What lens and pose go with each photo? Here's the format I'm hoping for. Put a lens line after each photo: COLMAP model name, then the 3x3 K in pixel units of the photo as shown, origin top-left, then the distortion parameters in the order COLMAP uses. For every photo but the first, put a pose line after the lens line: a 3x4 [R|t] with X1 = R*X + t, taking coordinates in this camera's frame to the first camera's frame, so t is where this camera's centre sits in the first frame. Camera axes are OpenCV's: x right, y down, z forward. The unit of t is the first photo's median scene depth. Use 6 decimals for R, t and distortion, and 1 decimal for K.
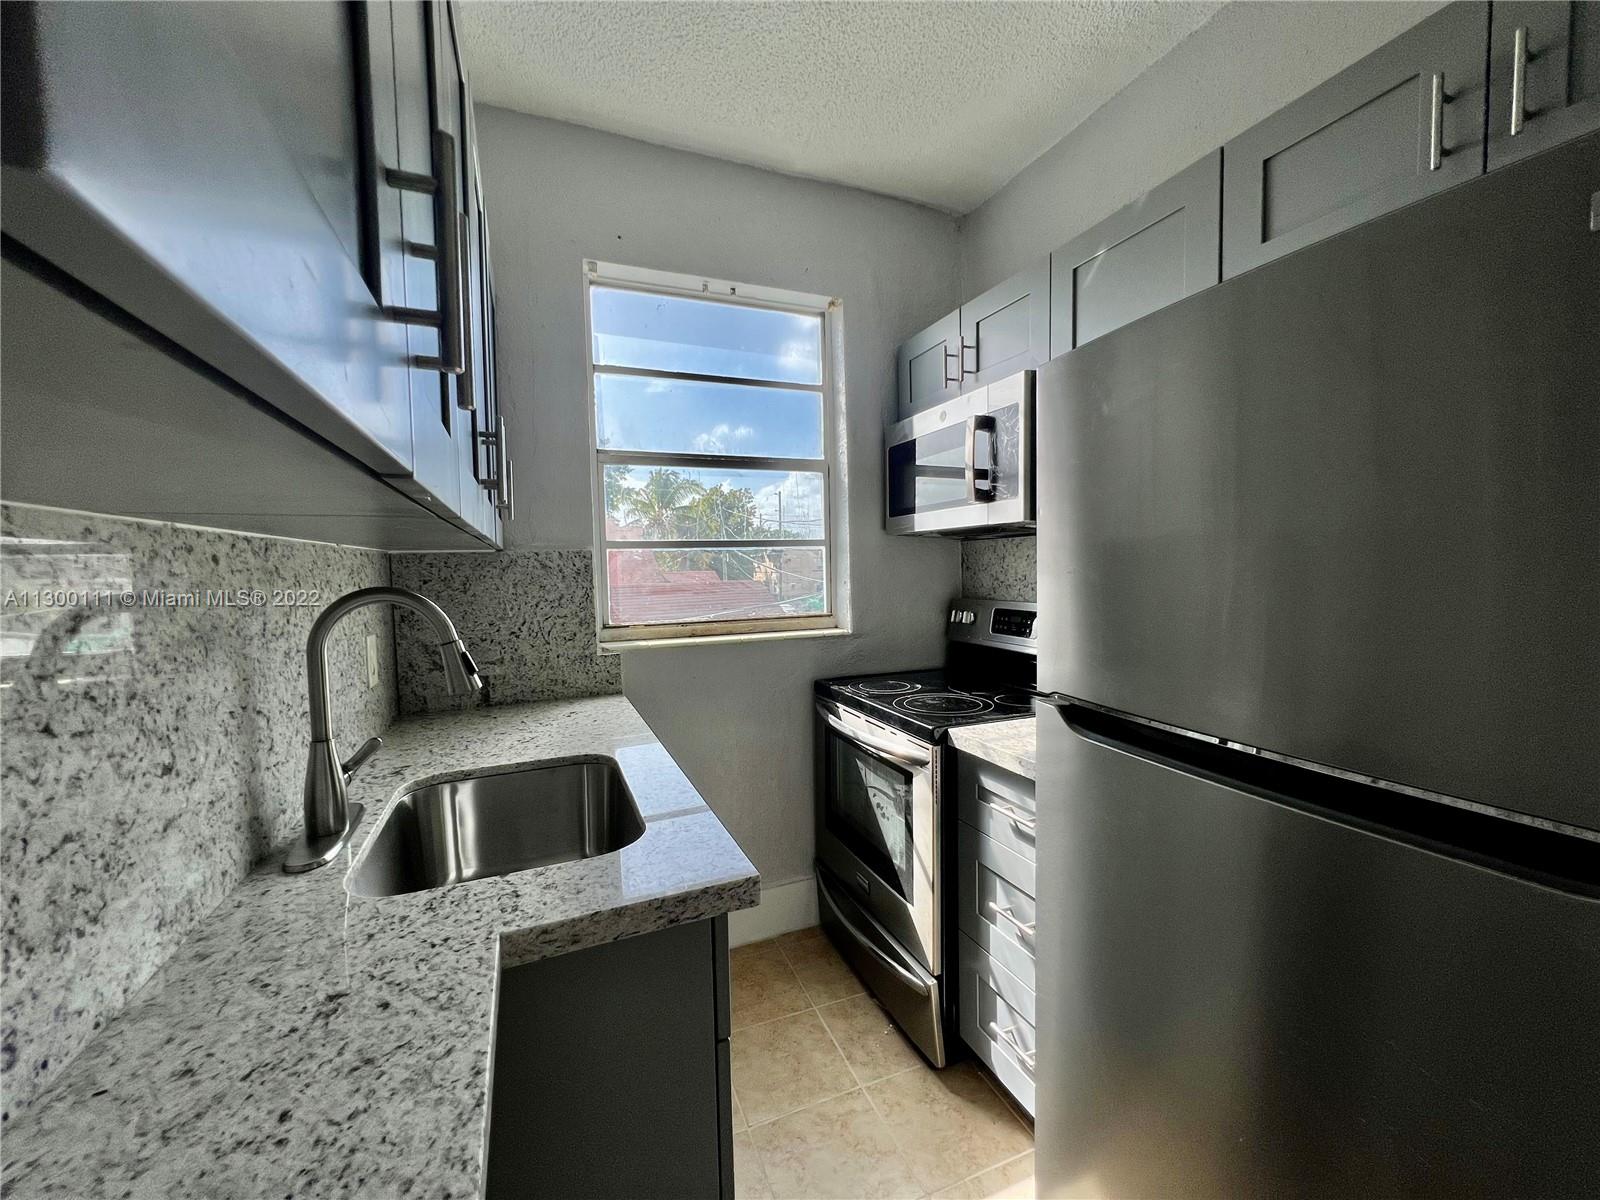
lens RADIAL K [[638.4, 0, 800.9], [0, 638.4, 597.4], [0, 0, 1]] dist [0.000473, 0.000052]
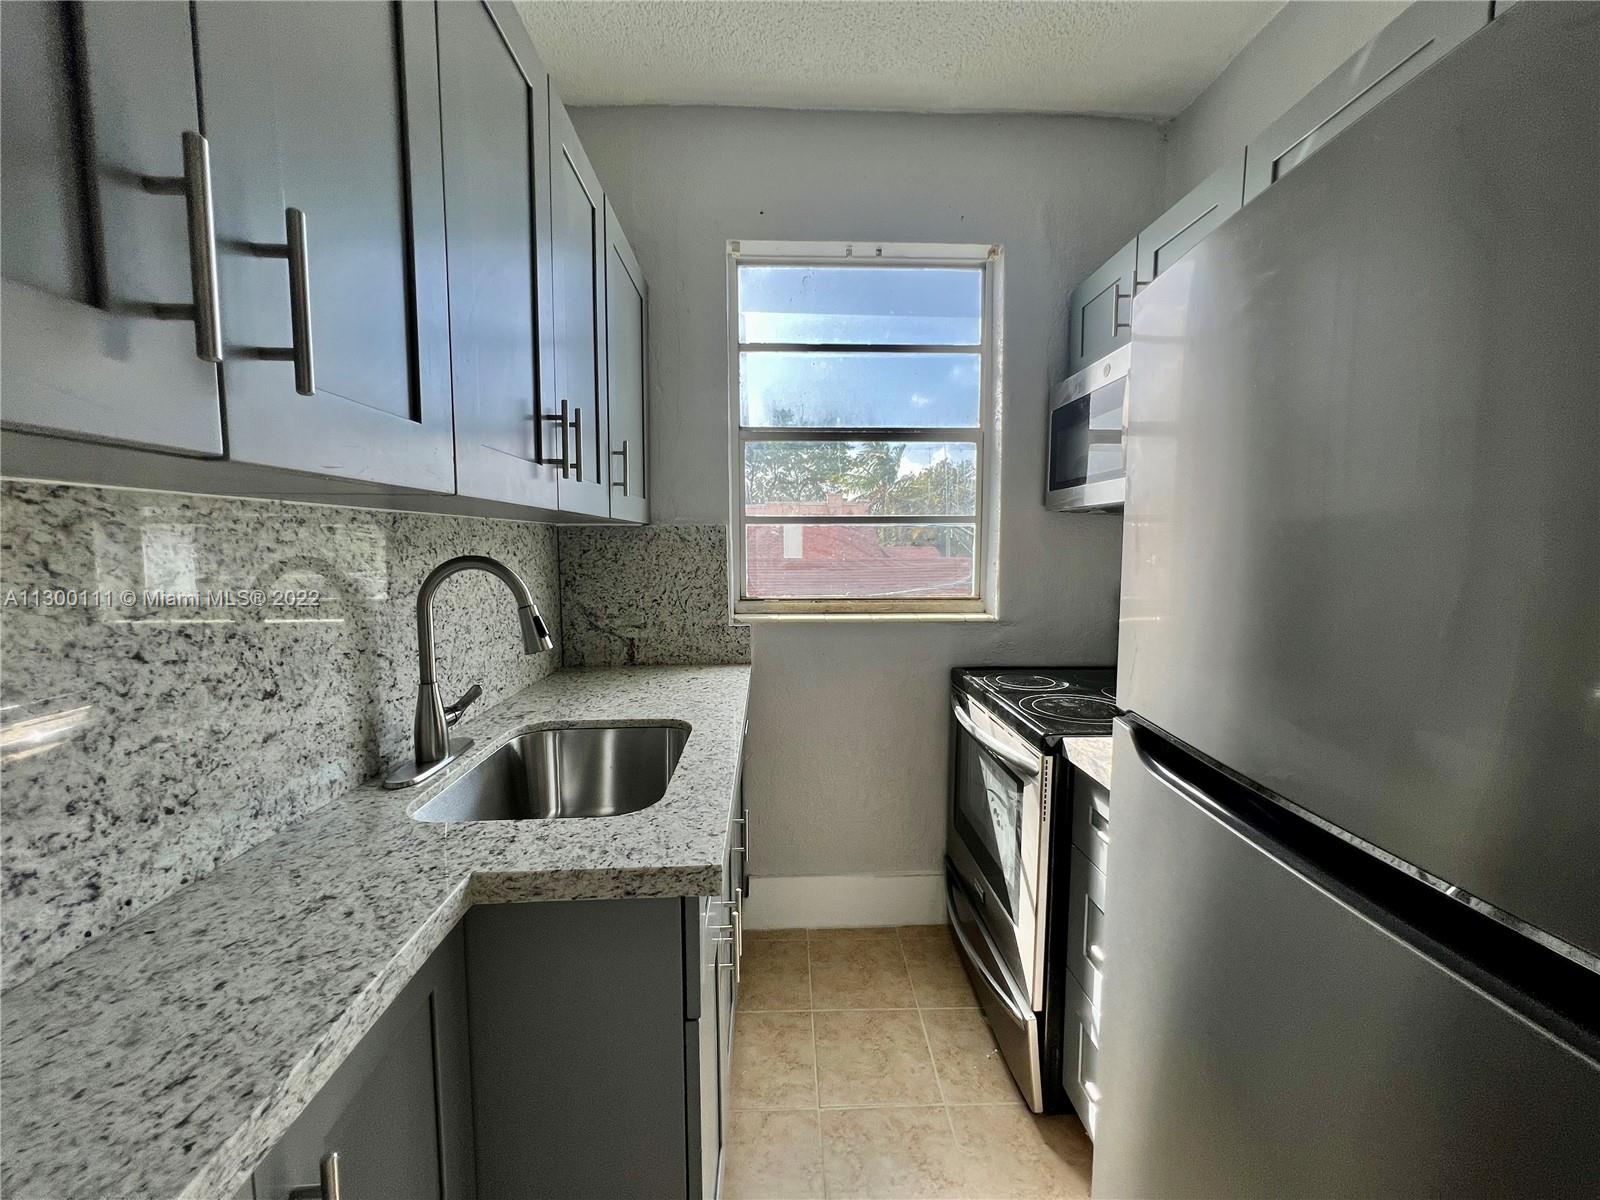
lens RADIAL K [[638.4, 0, 799.8], [0, 638.4, 597.6], [0, 0, 1]] dist [0.000473, 0.000052]
pose [[0.938165, 0.050090, -0.342546, 0.208209], [-0.036818, 0.998302, 0.045143, -0.010183], [0.344225, -0.029740, 0.938416, 0.084600]]
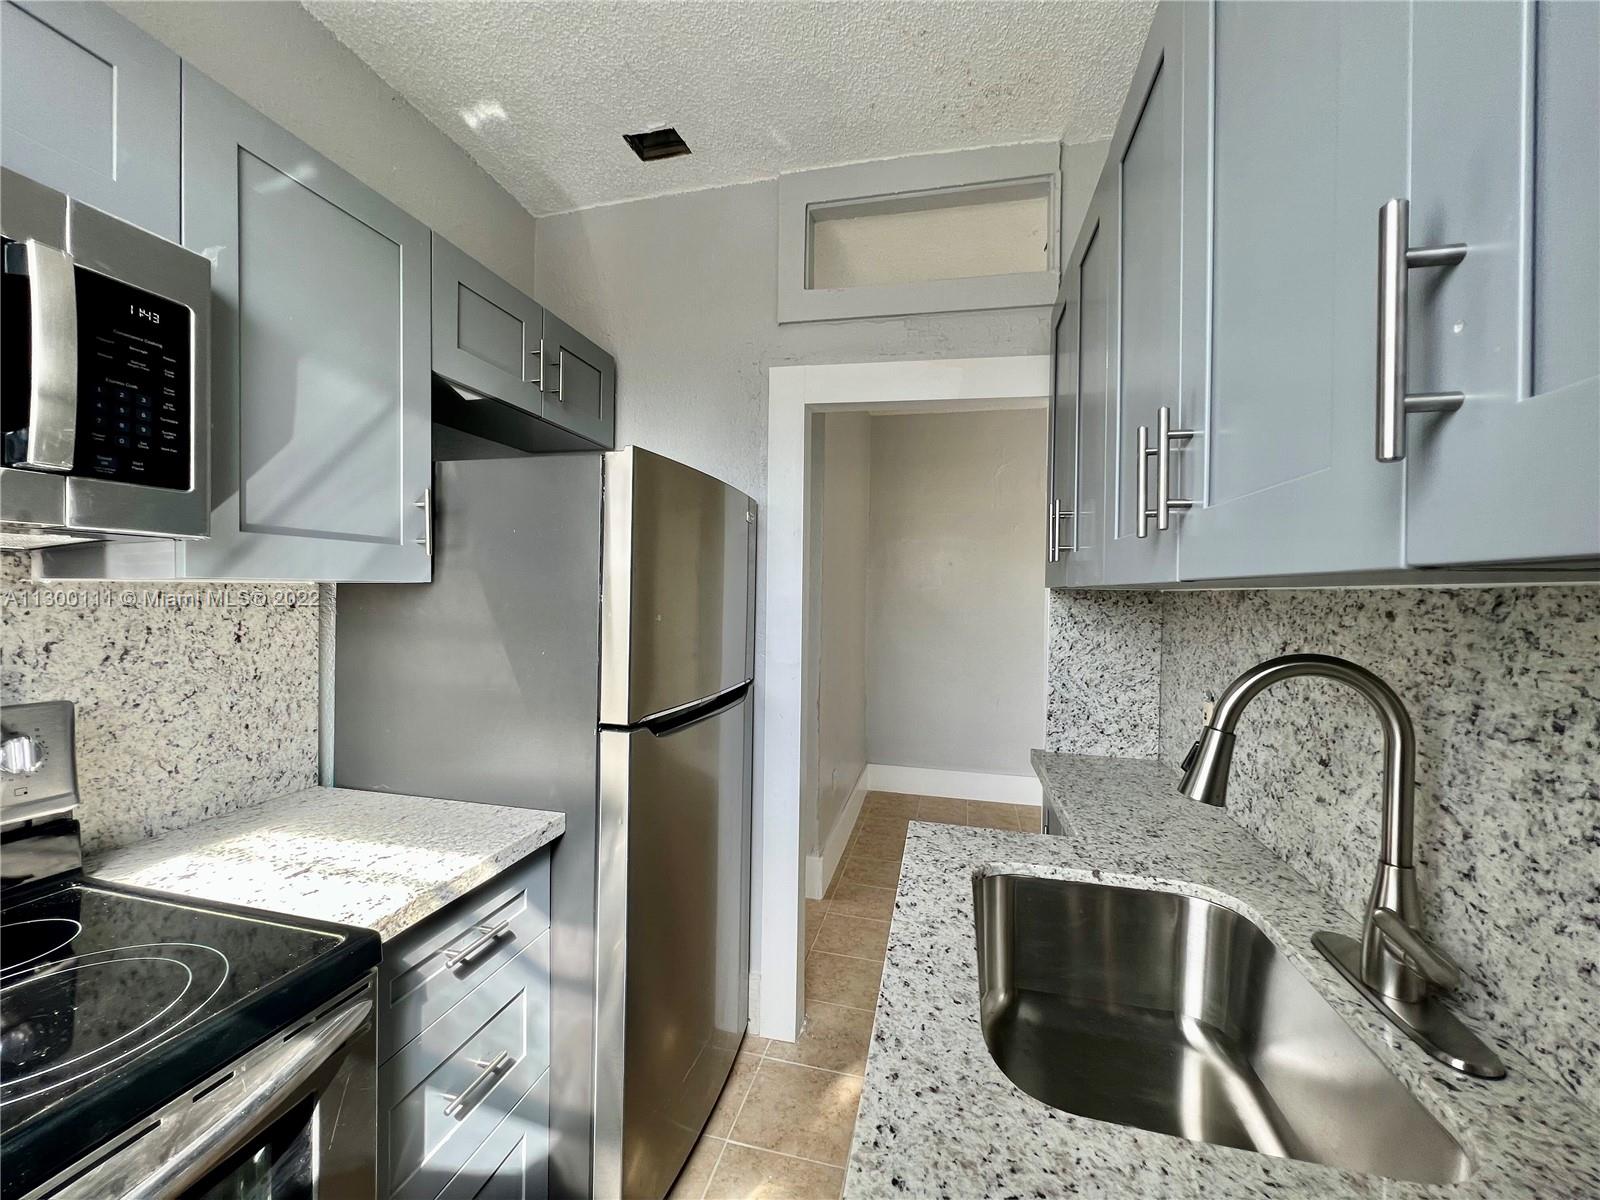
lens RADIAL K [[640.2, 0, 798.5], [0, 640.2, 597.2], [0, 0, 1]] dist [-0.001947, -0.000020]
pose [[-0.806123, 0.003311, 0.591738, -0.433882], [0.032081, 0.998758, 0.038116, -0.090865], [-0.590877, 0.049710, -0.805229, 1.362519]]
